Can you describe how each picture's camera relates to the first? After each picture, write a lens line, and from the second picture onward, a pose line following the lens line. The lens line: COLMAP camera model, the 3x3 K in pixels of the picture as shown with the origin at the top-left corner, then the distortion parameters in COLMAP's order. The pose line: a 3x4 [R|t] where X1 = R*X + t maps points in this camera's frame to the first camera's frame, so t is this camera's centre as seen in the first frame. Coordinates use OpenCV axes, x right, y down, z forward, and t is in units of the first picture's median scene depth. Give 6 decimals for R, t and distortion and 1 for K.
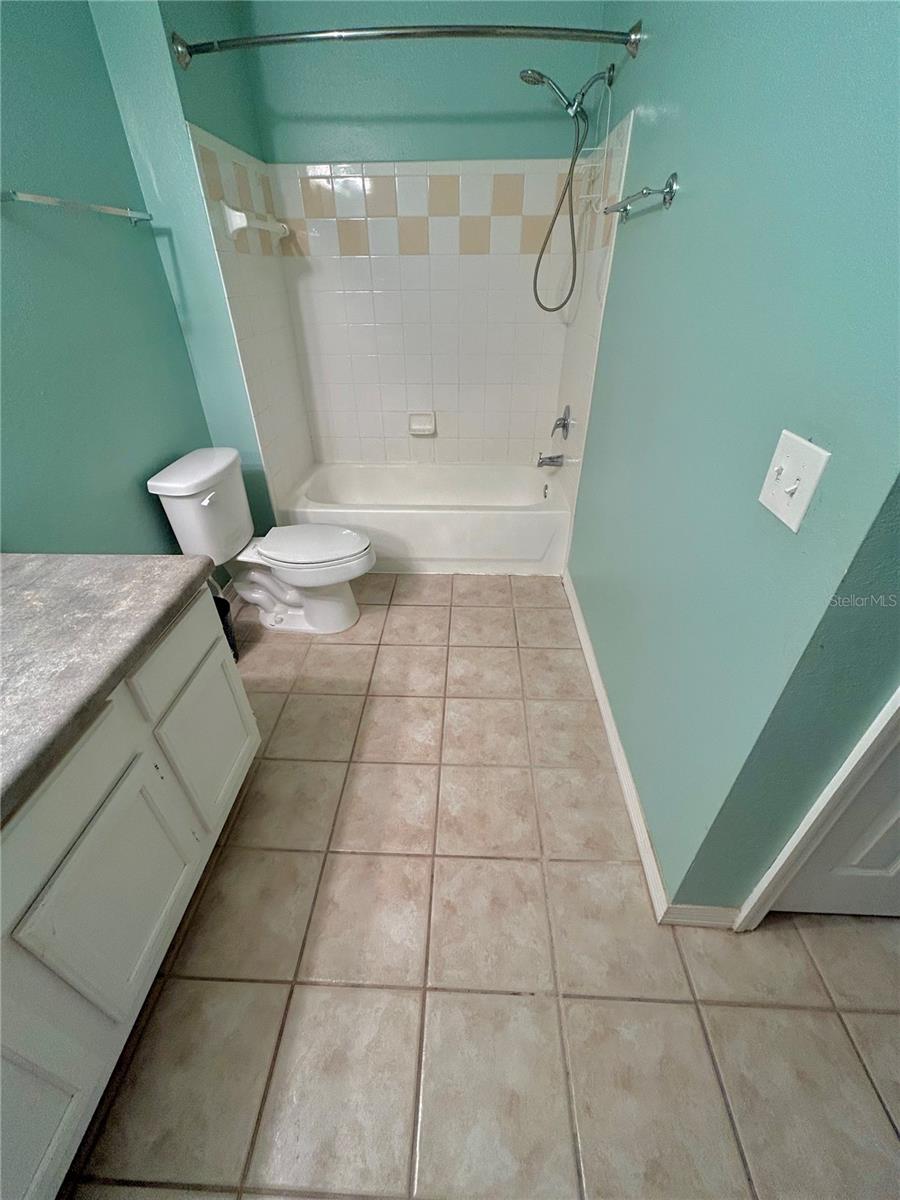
lens RADIAL K [[481.1, 0, 452.7], [0, 481.1, 598.2], [0, 0, 1]] dist [-0.001845, 0.000001]
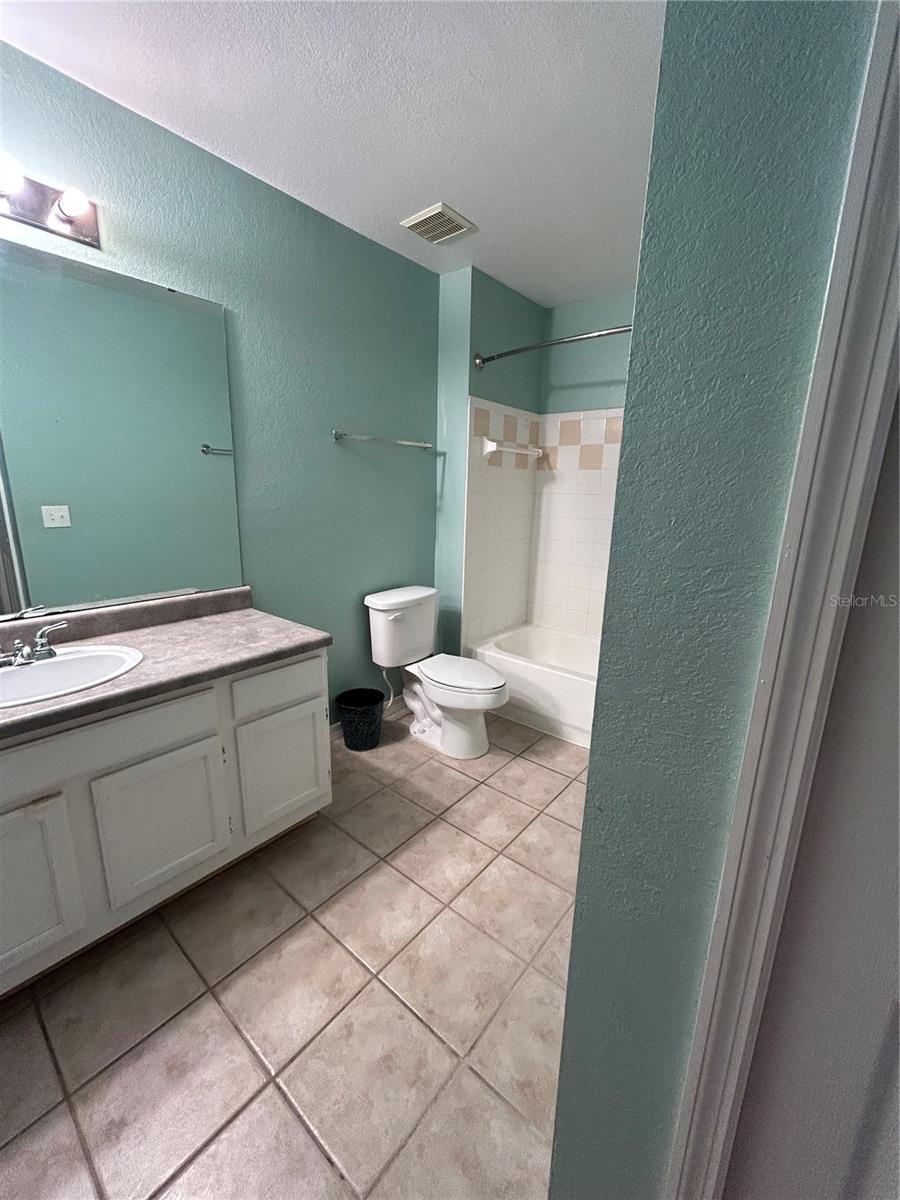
lens RADIAL K [[483.4, 0, 450.1], [0, 483.4, 598.0], [0, 0, 1]] dist [-0.010426, 0.008661]
pose [[0.795791, 0.161108, -0.583747, 0.406112], [-0.364202, 0.897470, -0.248806, 0.028830], [0.483811, 0.410599, 0.772874, 0.006699]]
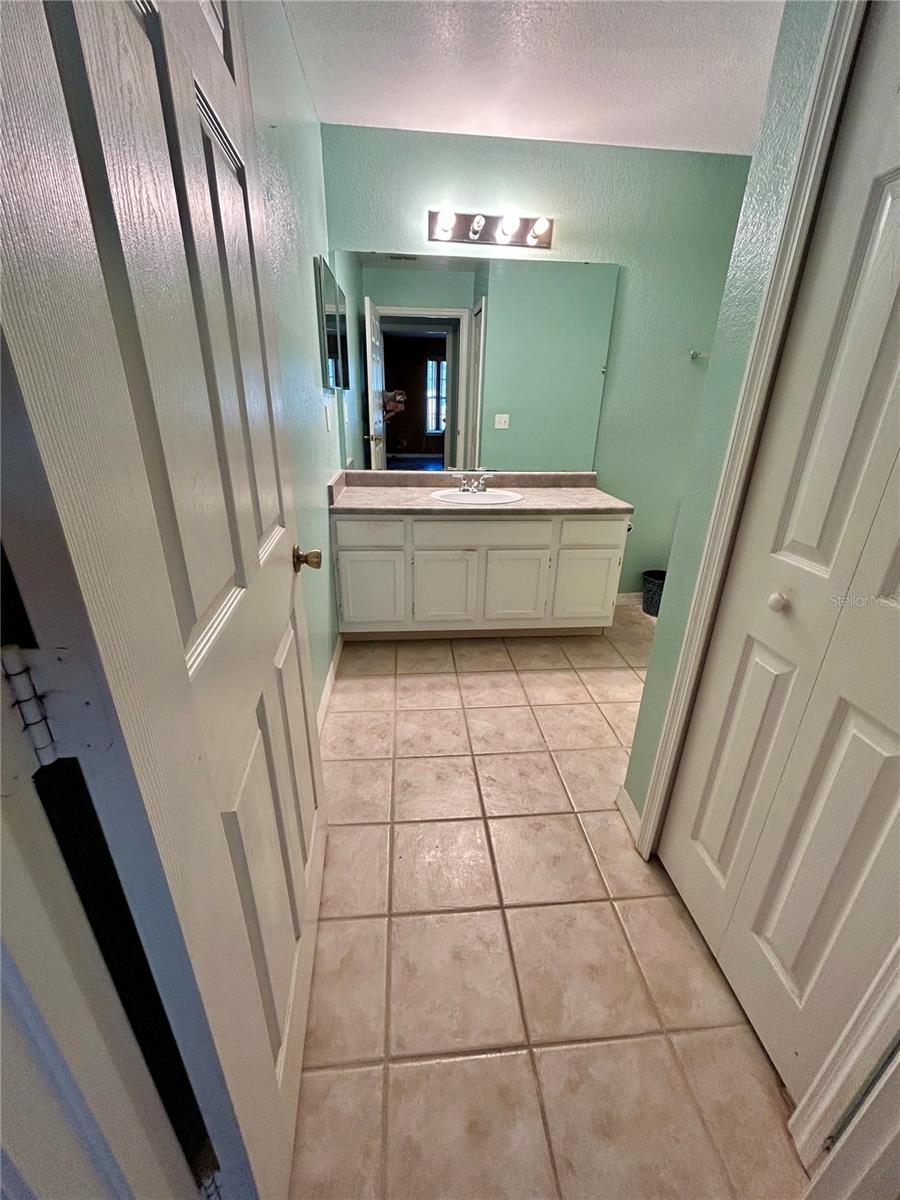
lens RADIAL K [[483.4, 0, 450.1], [0, 483.4, 598.0], [0, 0, 1]] dist [-0.010426, 0.008661]
pose [[0.131451, 0.388227, -0.912141, 0.962336], [-0.574016, 0.779985, 0.249256, 0.104413], [0.808224, 0.490819, 0.325378, -0.078557]]
